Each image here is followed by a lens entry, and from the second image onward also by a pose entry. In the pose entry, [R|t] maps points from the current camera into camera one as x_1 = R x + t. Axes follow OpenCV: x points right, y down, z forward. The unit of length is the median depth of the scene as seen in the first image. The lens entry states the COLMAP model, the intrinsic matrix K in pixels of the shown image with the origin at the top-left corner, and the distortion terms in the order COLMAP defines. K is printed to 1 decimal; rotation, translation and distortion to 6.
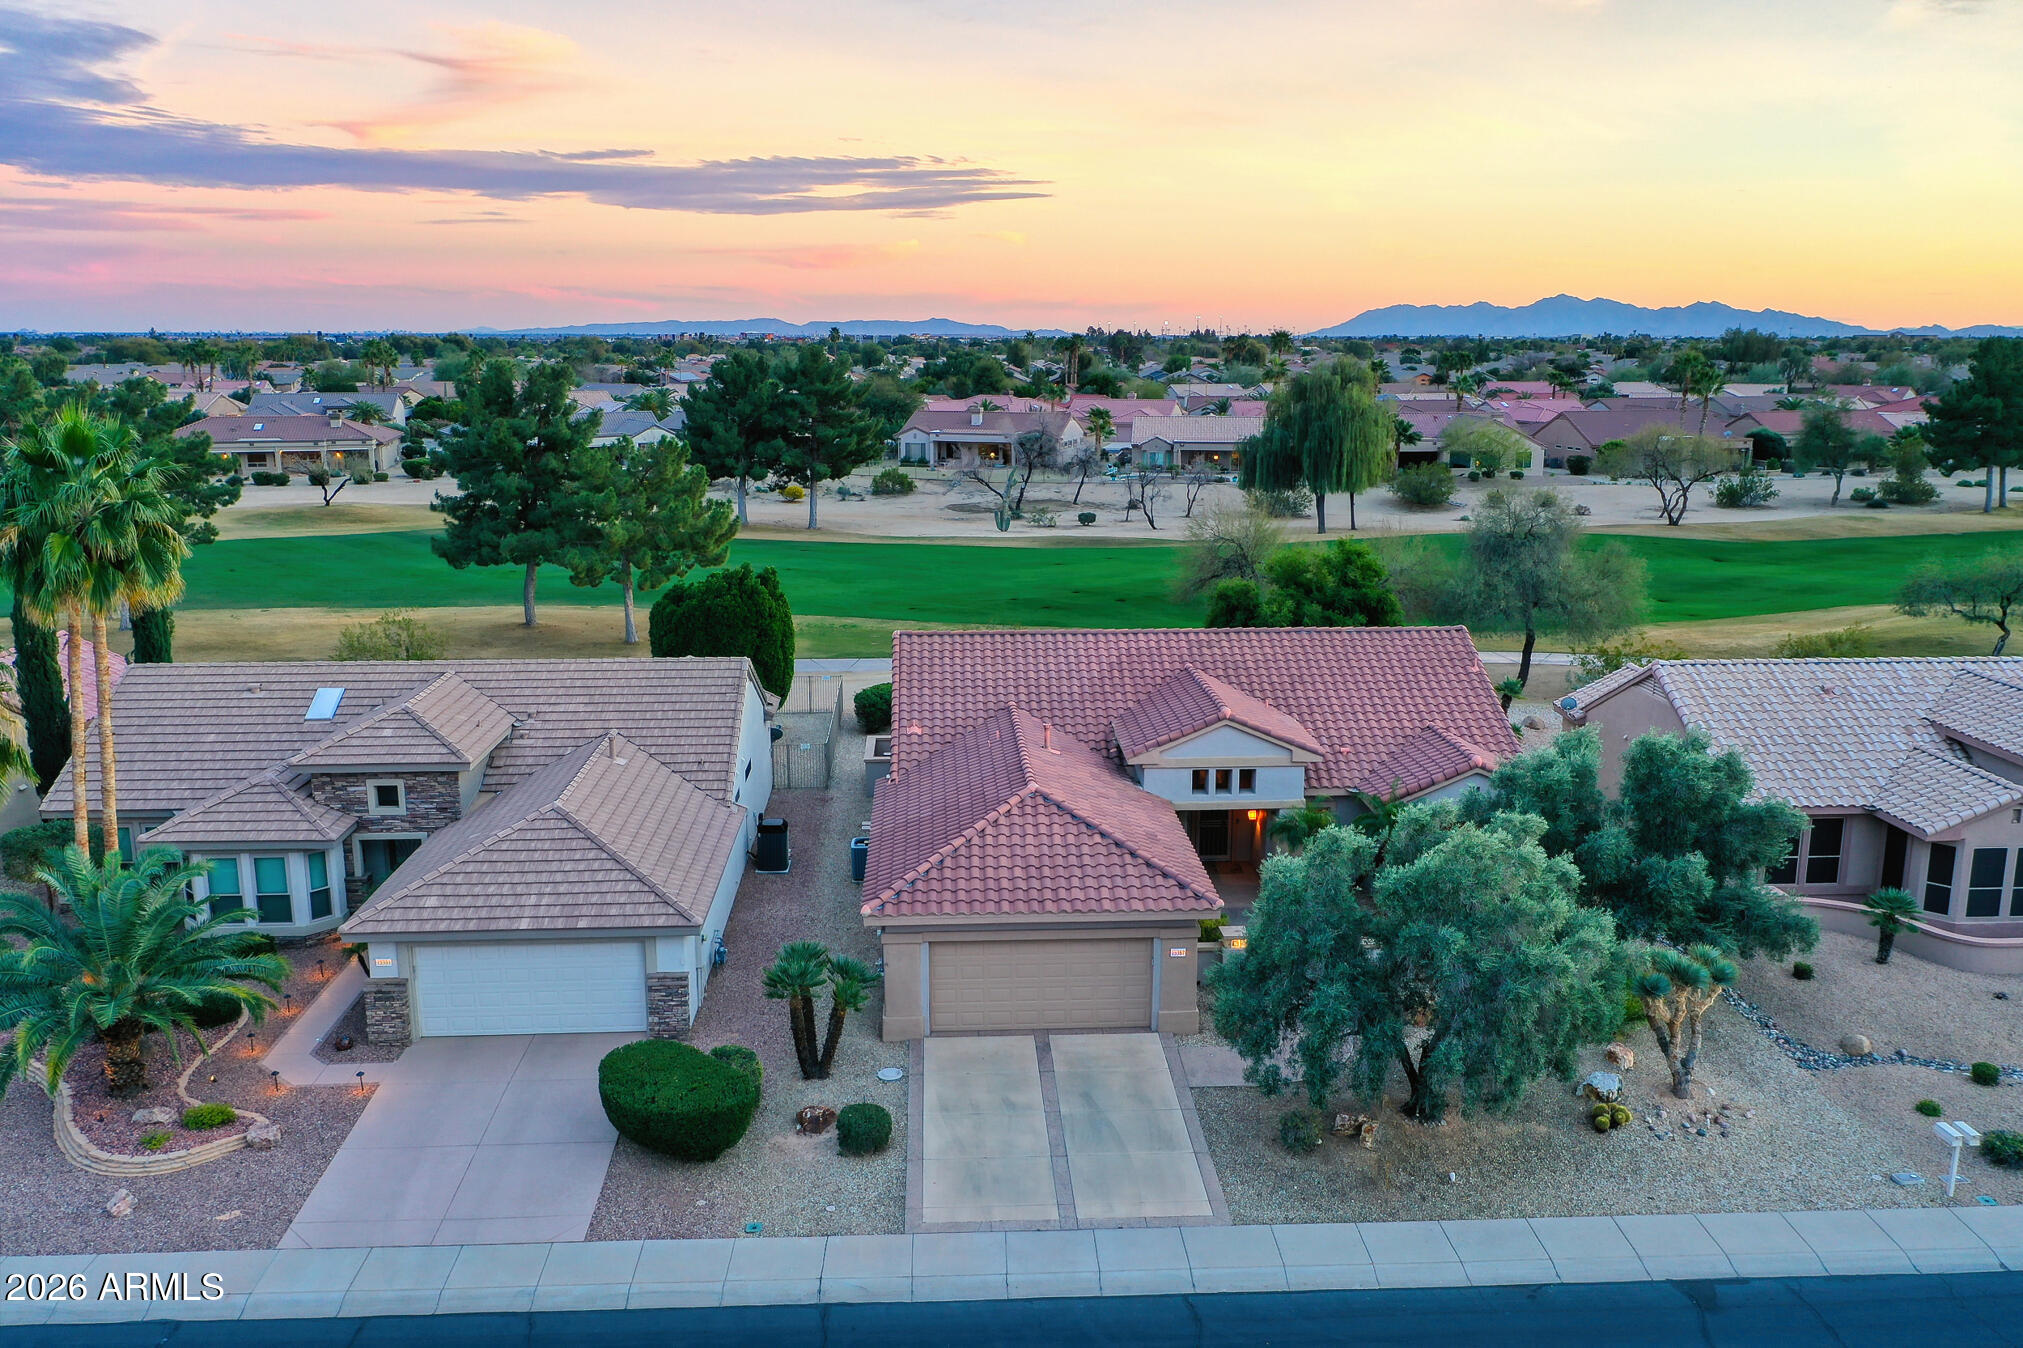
lens RADIAL K [[1604.0, 0, 1008.4], [0, 1604.0, 669.0], [0, 0, 1]] dist [0.000844, -0.003225]
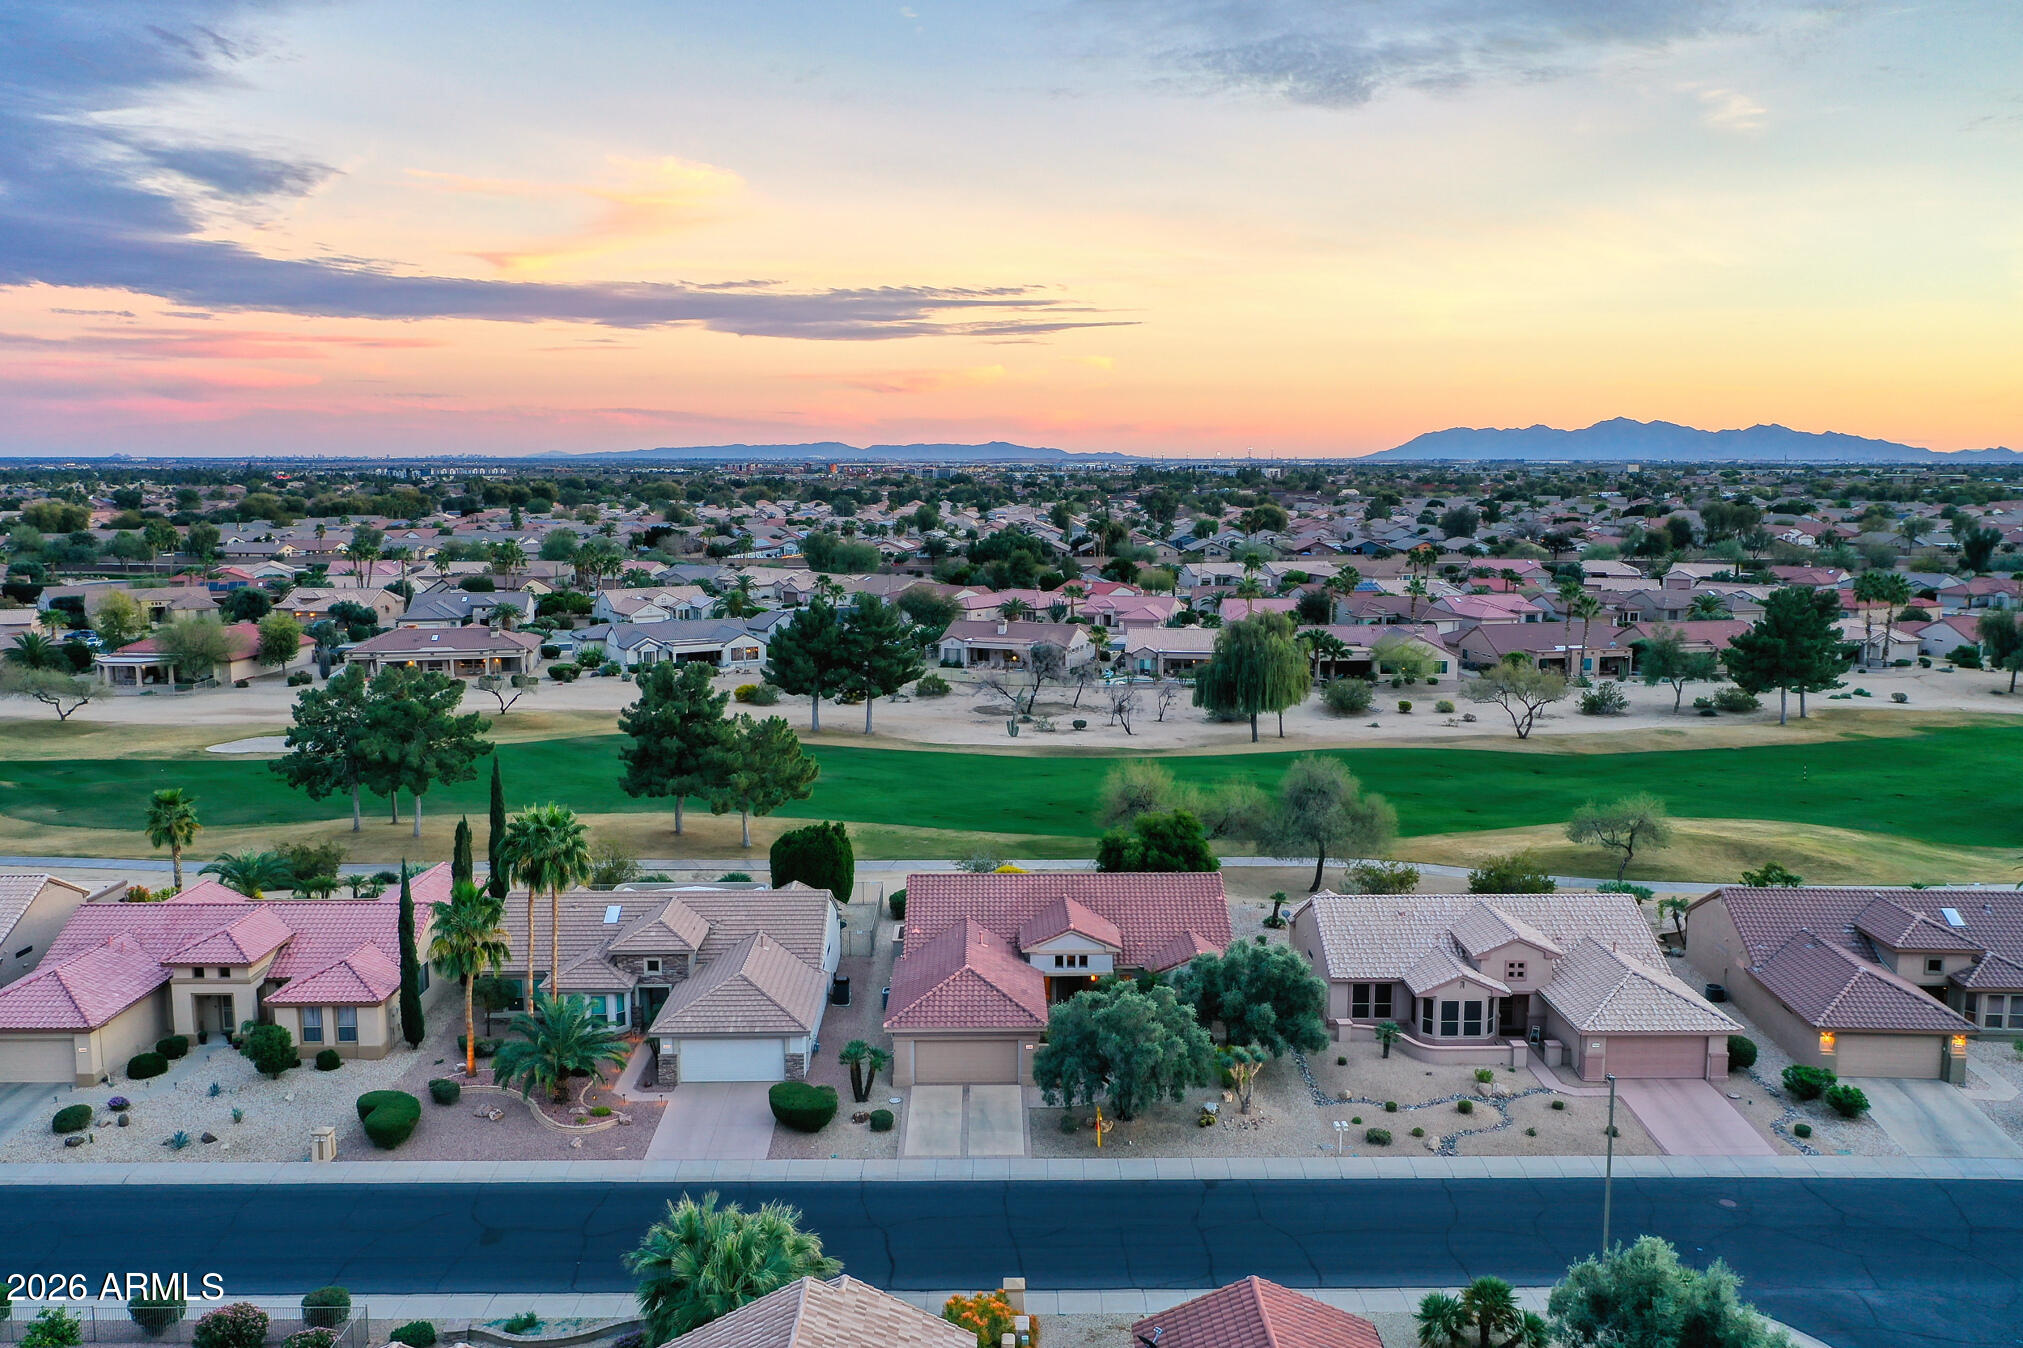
lens RADIAL K [[1604.0, 0, 1013.6], [0, 1604.0, 679.0], [0, 0, 1]] dist [0.000844, -0.003225]
pose [[0.999445, 0.004461, -0.033025, 0.134606], [-0.006671, 0.997723, -0.067118, -0.151296], [0.032650, 0.067301, 0.997198, -1.042006]]
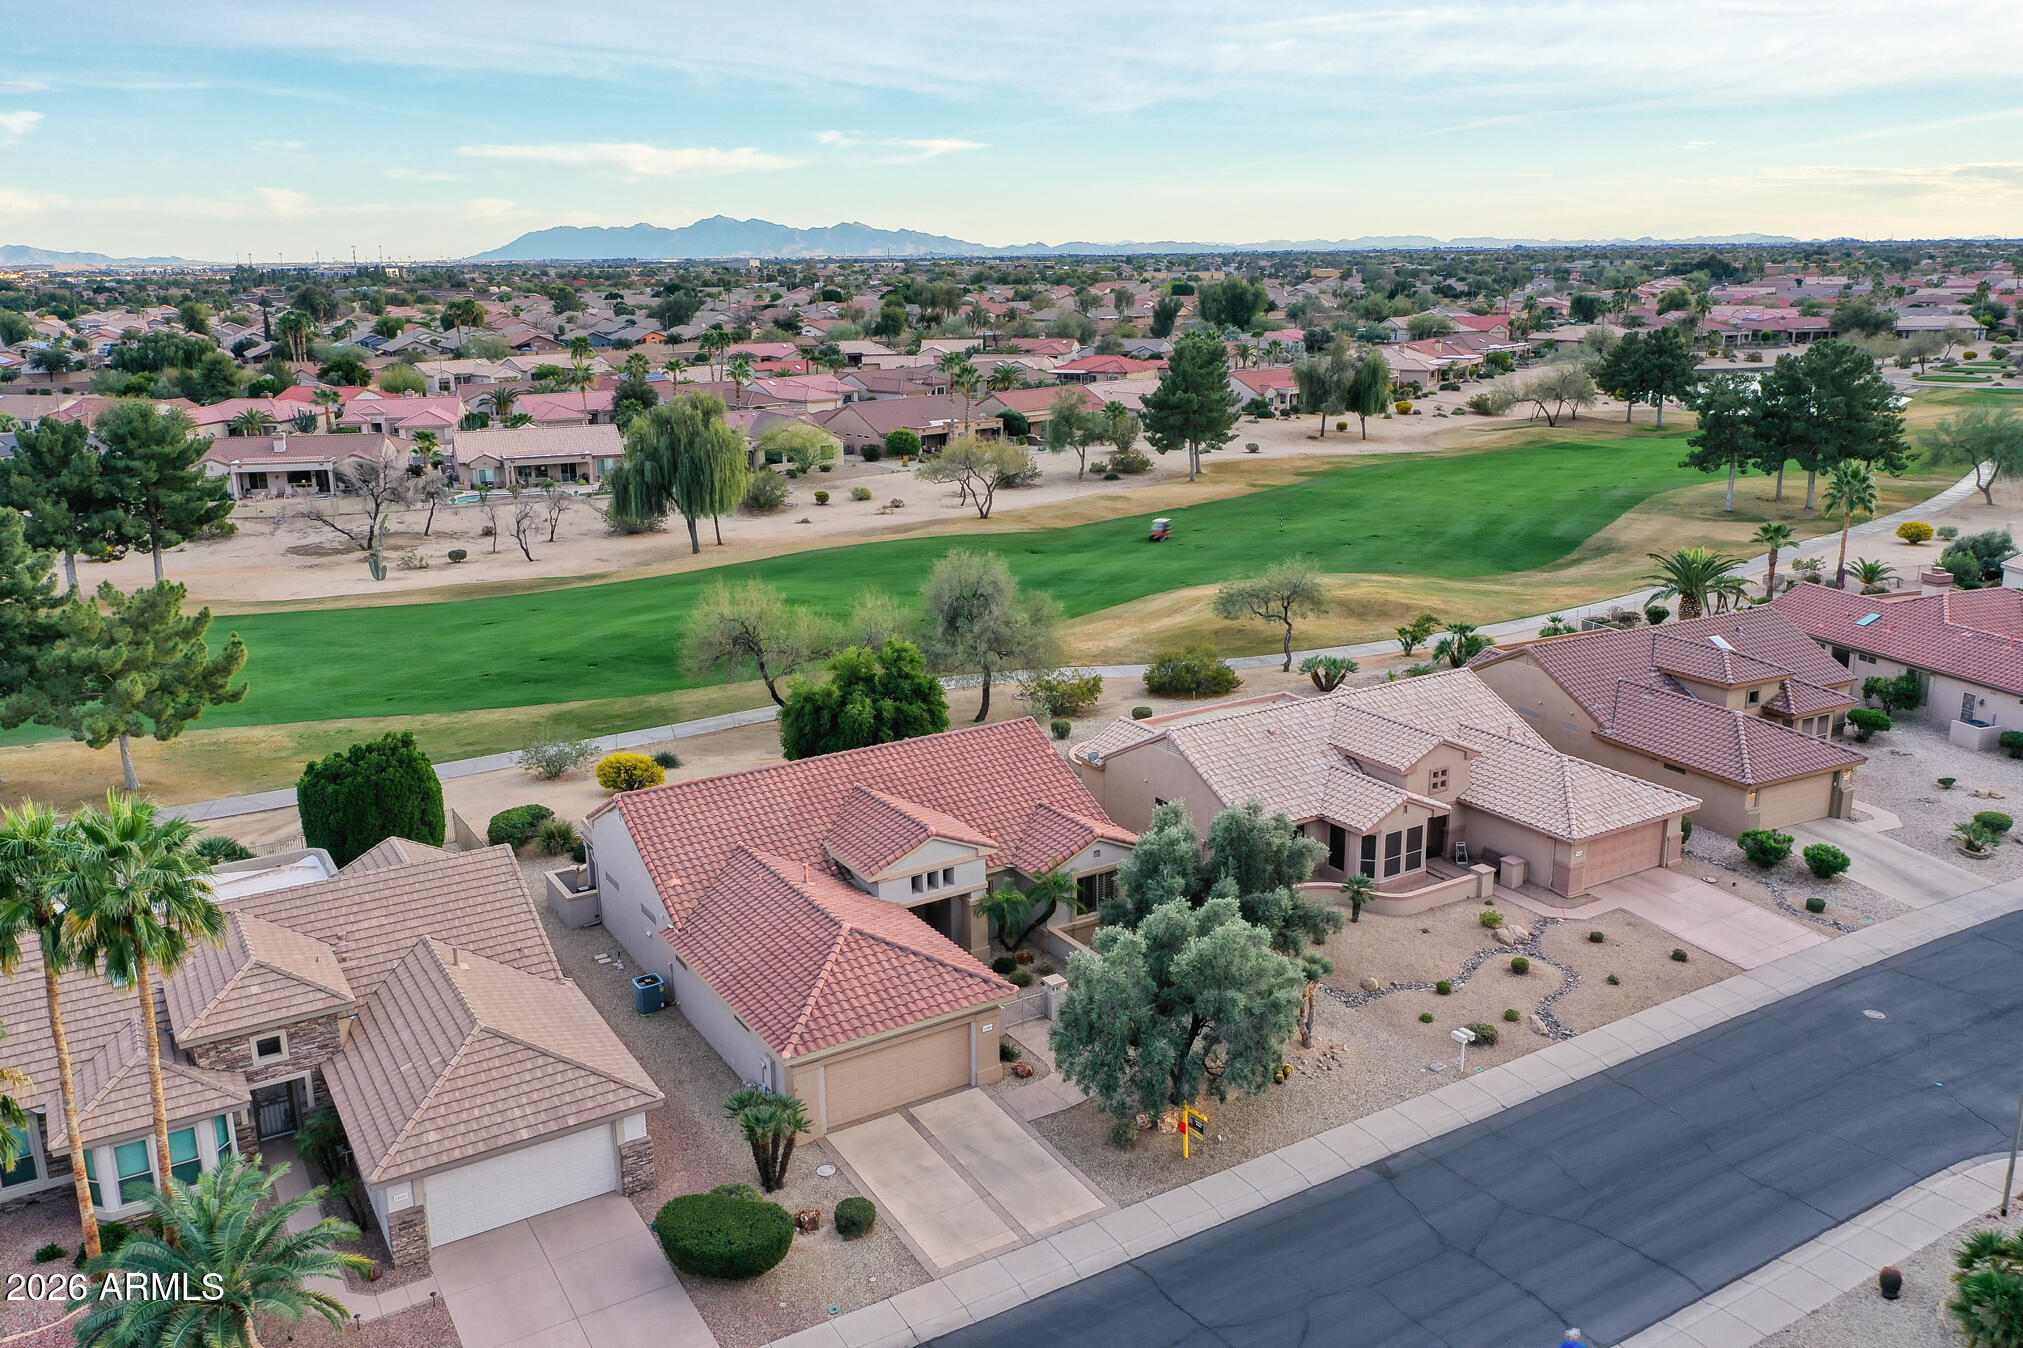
lens RADIAL K [[1604.0, 0, 1020.0], [0, 1604.0, 666.8], [0, 0, 1]] dist [0.000844, -0.003225]
pose [[0.875825, -0.131684, 0.464316, -0.417813], [0.110551, 0.991216, 0.072589, -0.204672], [-0.469796, -0.012245, 0.882690, -0.212847]]
